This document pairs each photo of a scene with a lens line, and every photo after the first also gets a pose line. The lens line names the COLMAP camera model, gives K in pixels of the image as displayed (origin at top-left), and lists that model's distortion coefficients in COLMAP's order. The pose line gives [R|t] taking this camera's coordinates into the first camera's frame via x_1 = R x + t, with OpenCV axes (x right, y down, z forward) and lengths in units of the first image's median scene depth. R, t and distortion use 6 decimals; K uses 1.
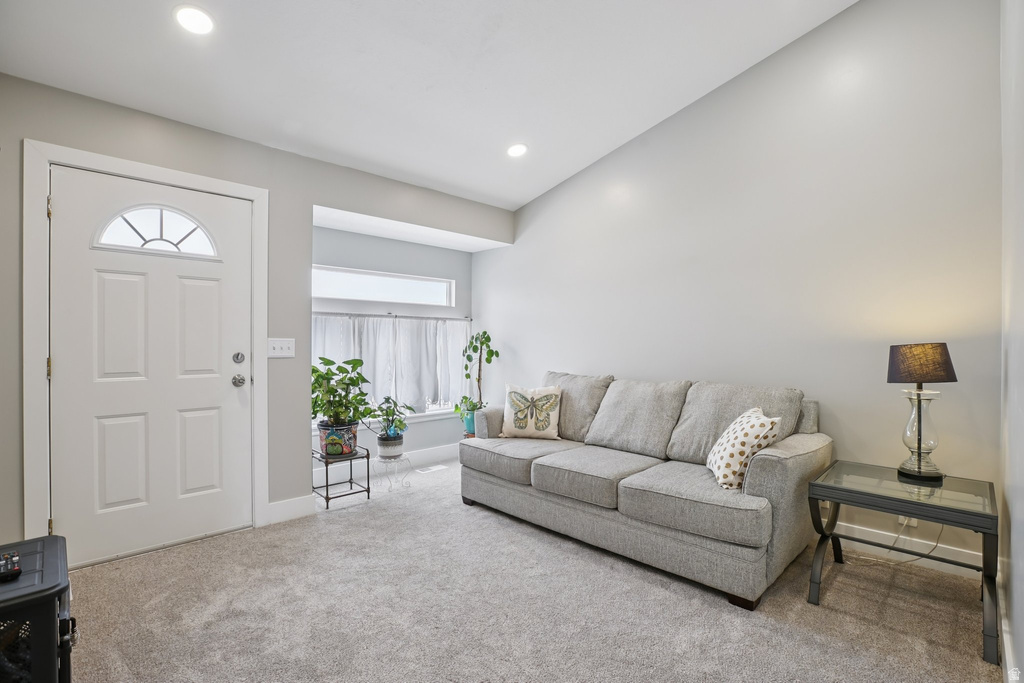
lens RADIAL K [[472.1, 0, 511.9], [0, 472.1, 334.0], [0, 0, 1]] dist [-0.042592, 0.012266]
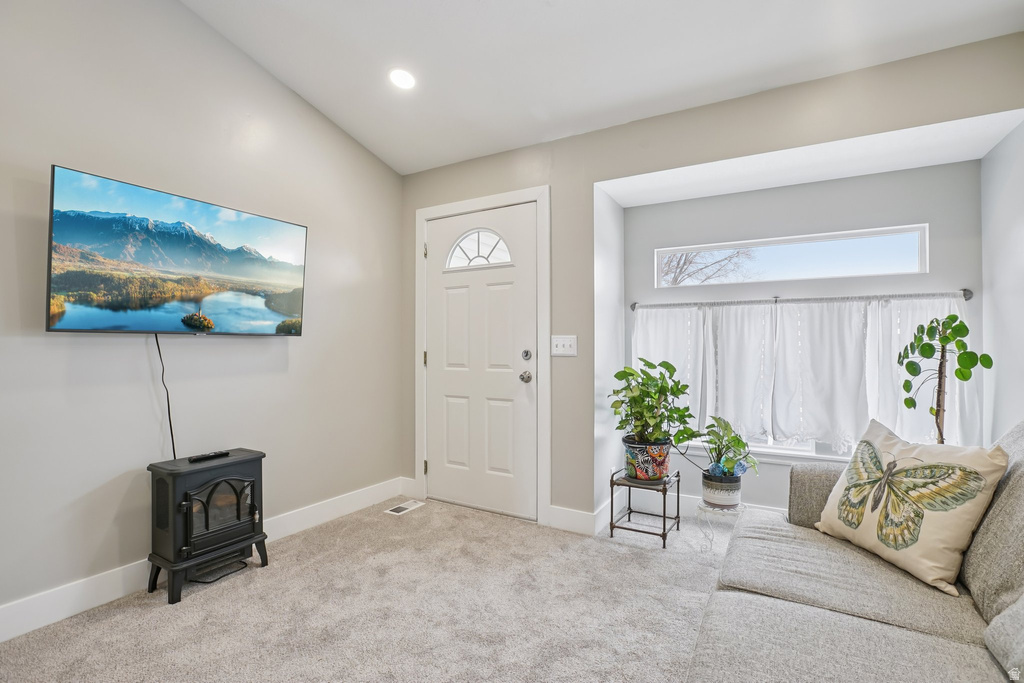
lens RADIAL K [[472.1, 0, 514.7], [0, 472.1, 338.7], [0, 0, 1]] dist [-0.042592, 0.012266]
pose [[0.271749, -0.018435, -0.962192, 0.353963], [0.015803, 0.999767, -0.014692, 0.024772], [0.962238, -0.011213, 0.271977, 0.571372]]
